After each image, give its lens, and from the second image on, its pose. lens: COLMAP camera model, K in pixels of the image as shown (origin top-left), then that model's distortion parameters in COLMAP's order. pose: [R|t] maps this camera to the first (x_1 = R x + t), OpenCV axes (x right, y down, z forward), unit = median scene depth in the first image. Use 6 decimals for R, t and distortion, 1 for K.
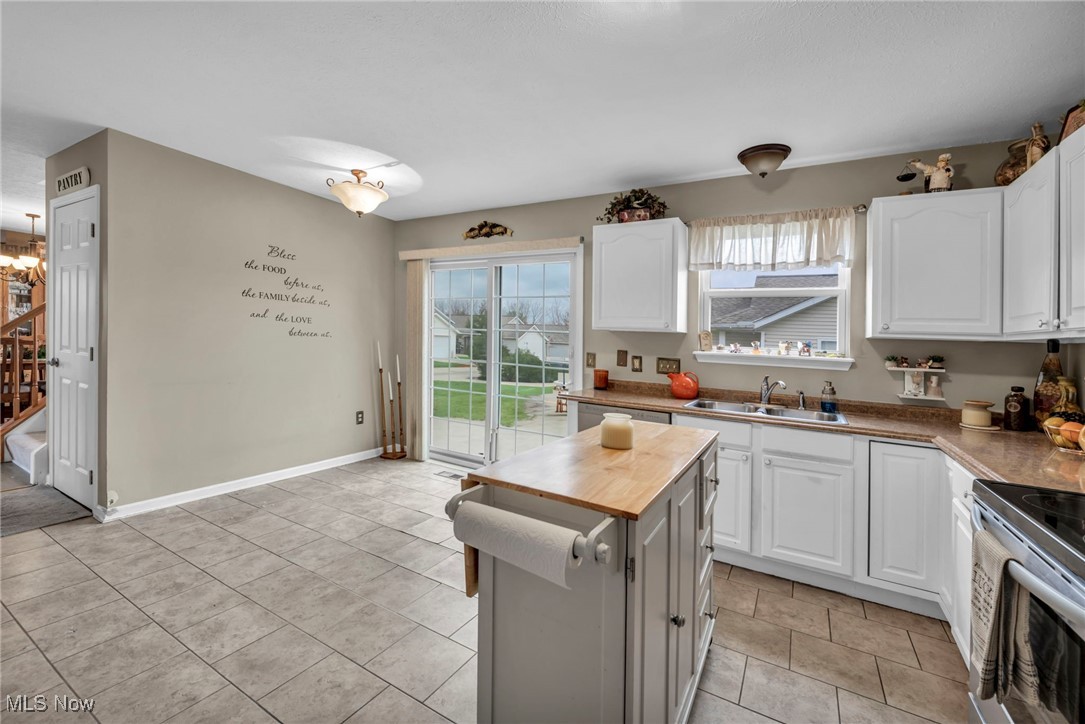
lens RADIAL K [[460.2, 0, 527.9], [0, 460.2, 349.7], [0, 0, 1]] dist [0.000518, -0.000027]
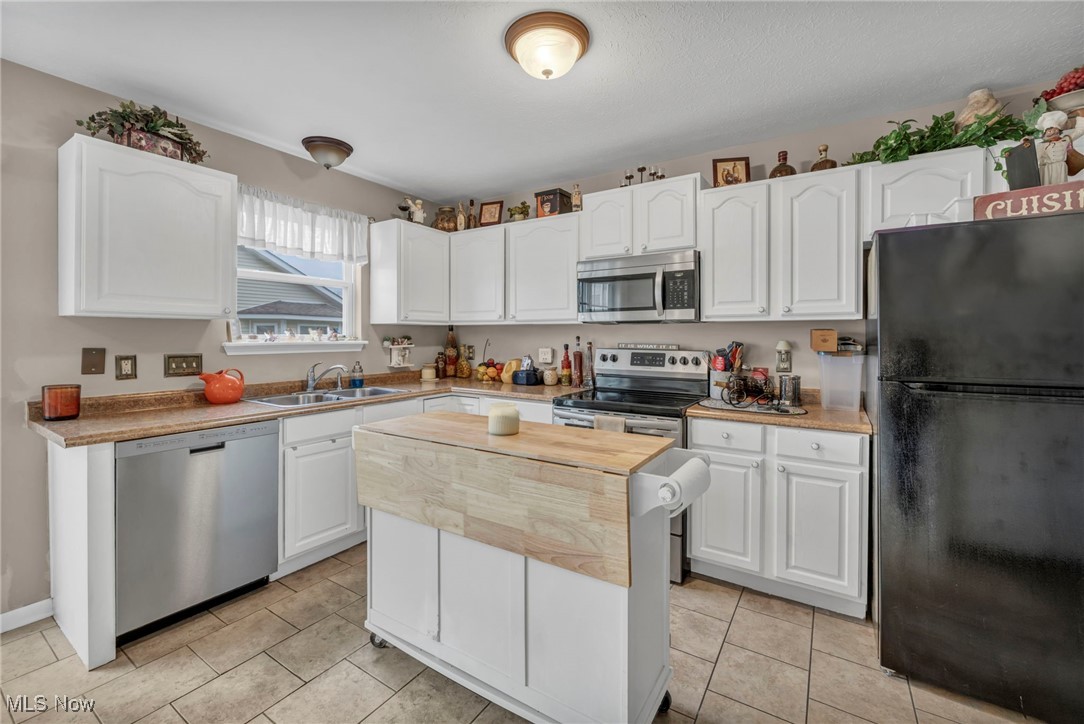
lens RADIAL K [[452.2, 0, 540.4], [0, 452.2, 340.5], [0, 0, 1]] dist [-0.002011, -0.000326]
pose [[0.034315, -0.054427, 0.997928, -0.462250], [0.024008, 0.998273, 0.053620, -0.033581], [-0.999123, 0.022119, 0.035563, 0.480073]]
